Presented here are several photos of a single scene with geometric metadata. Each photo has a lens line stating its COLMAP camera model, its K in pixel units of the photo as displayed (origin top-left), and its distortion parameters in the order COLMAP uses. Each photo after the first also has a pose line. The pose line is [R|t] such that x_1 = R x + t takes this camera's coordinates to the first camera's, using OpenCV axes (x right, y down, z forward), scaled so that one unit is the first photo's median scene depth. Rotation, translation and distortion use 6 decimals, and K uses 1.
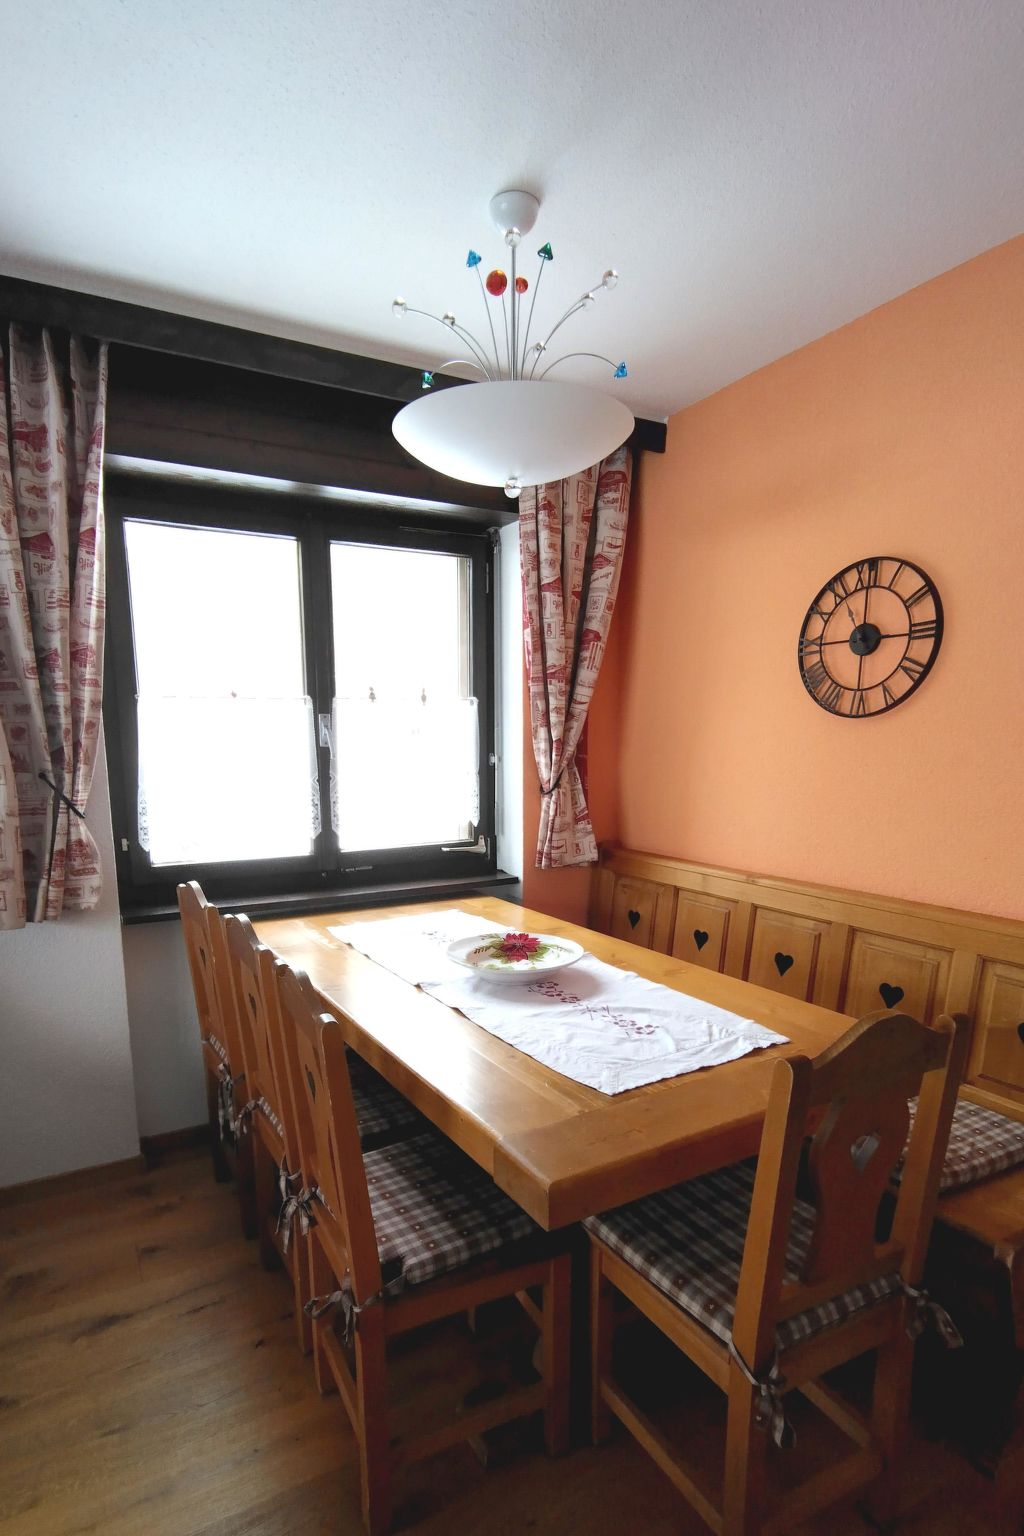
lens RADIAL K [[781.8, 0, 509.8], [0, 781.8, 832.4], [0, 0, 1]] dist [0.001081, 0.000414]
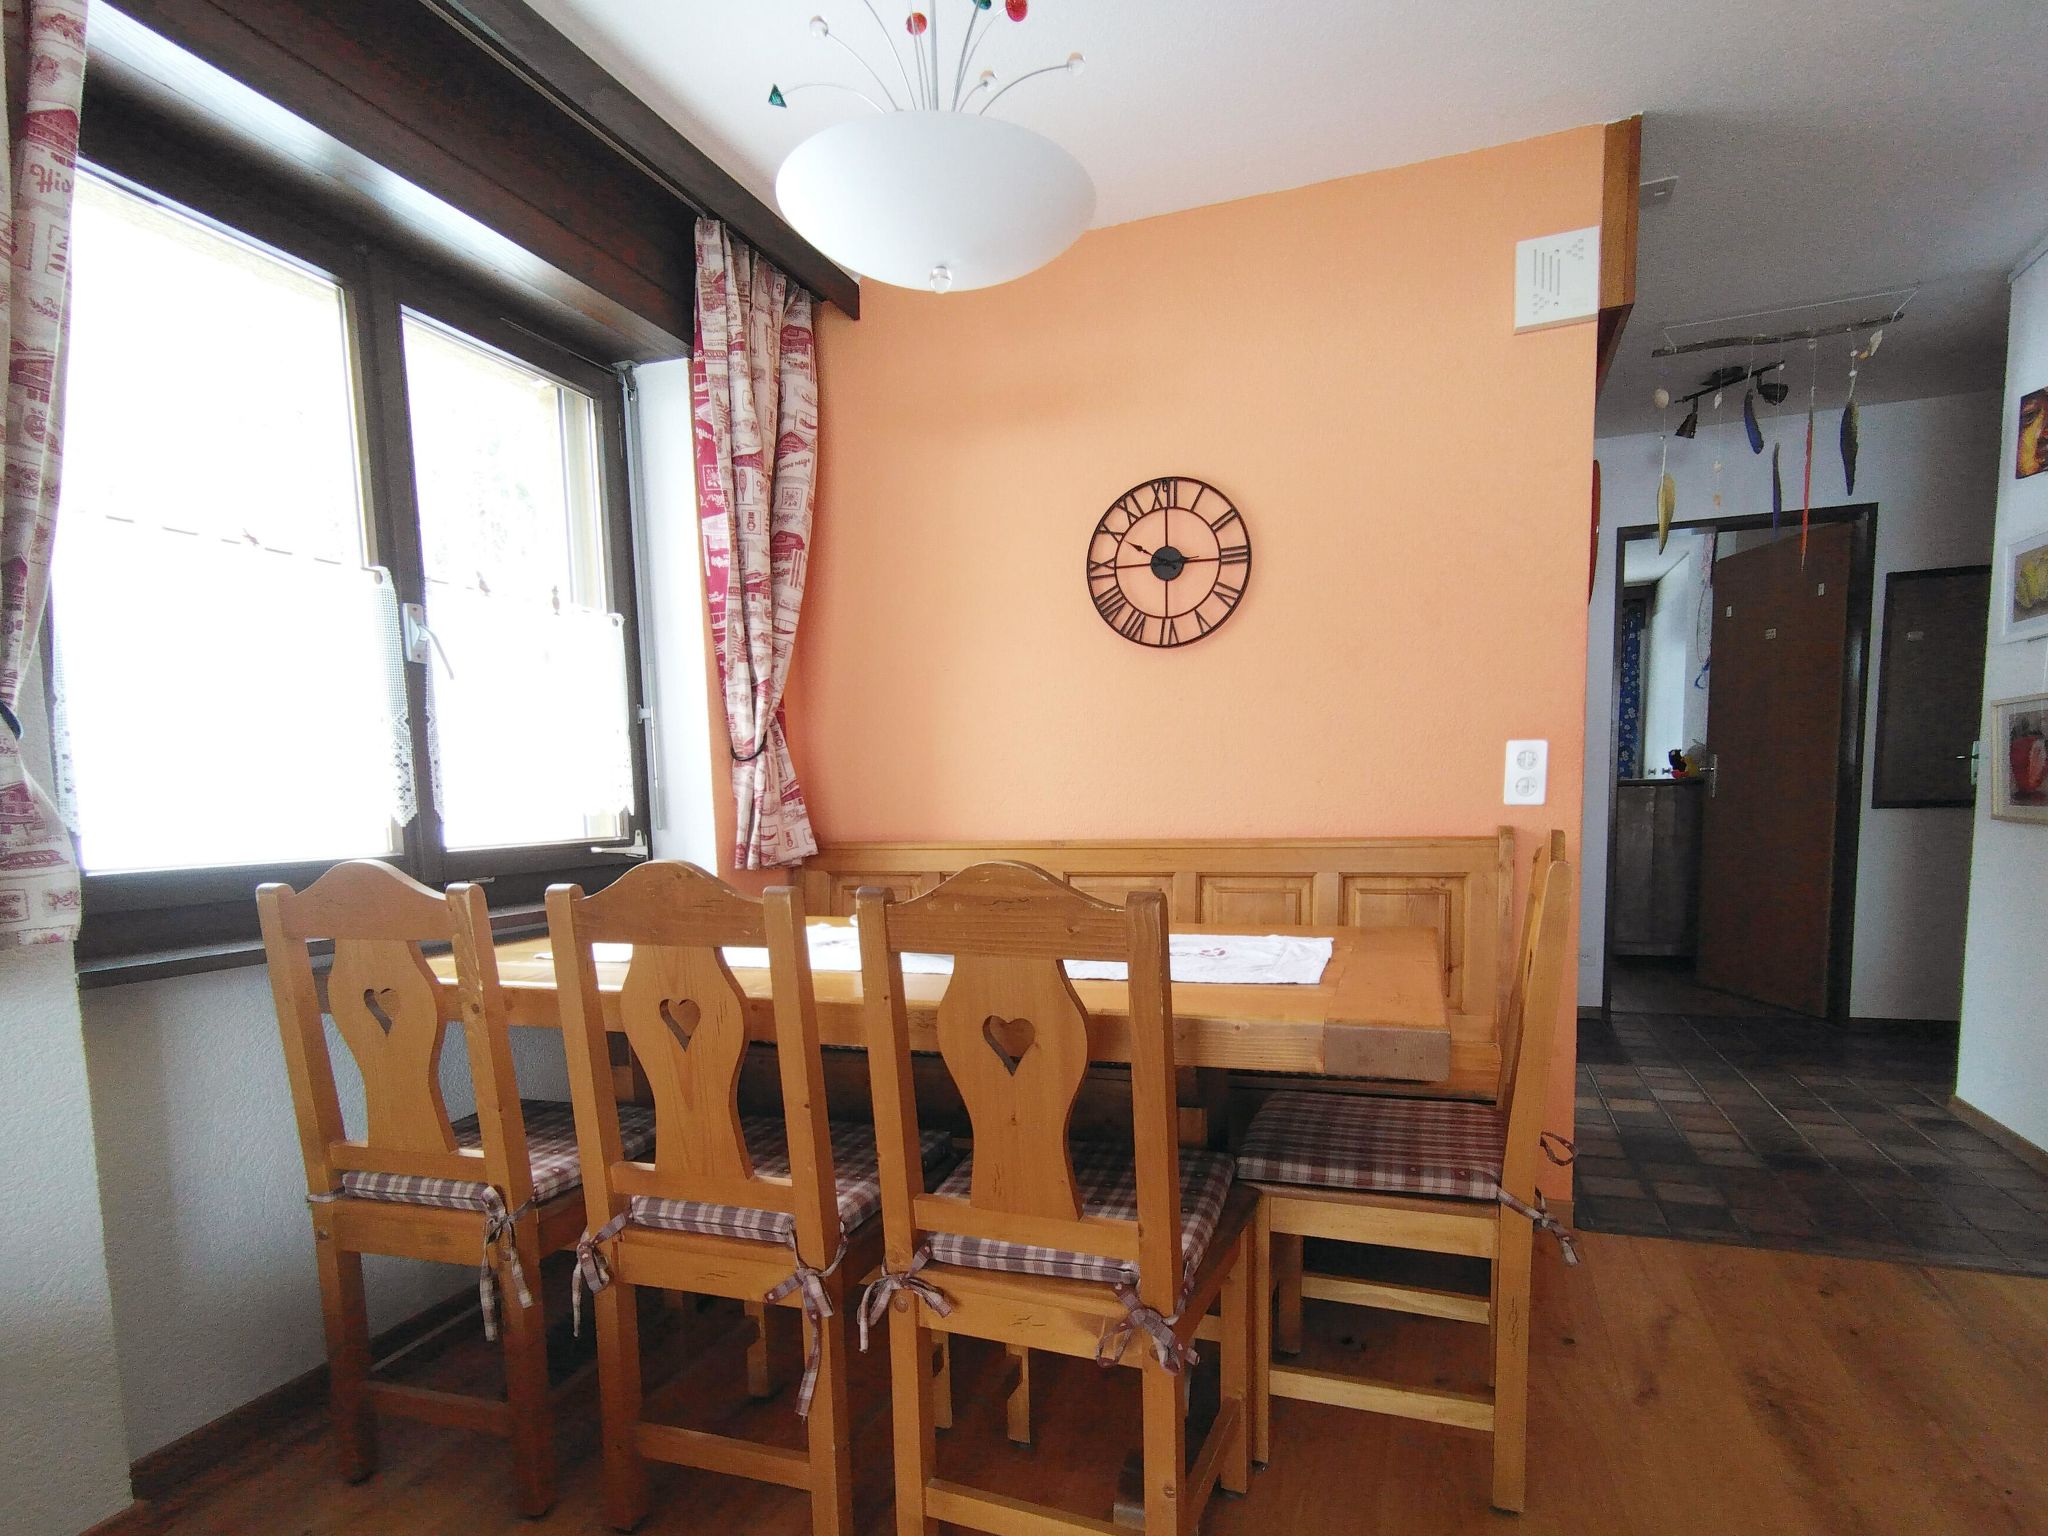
lens RADIAL K [[1071.9, 0, 1030.1], [0, 1071.9, 850.8], [0, 0, 1]] dist [0.003729, 0.000269]
pose [[0.763202, -0.049499, 0.644261, -0.402483], [0.099651, 0.994150, -0.041667, 0.101091], [-0.638430, 0.096001, 0.763670, 0.142324]]
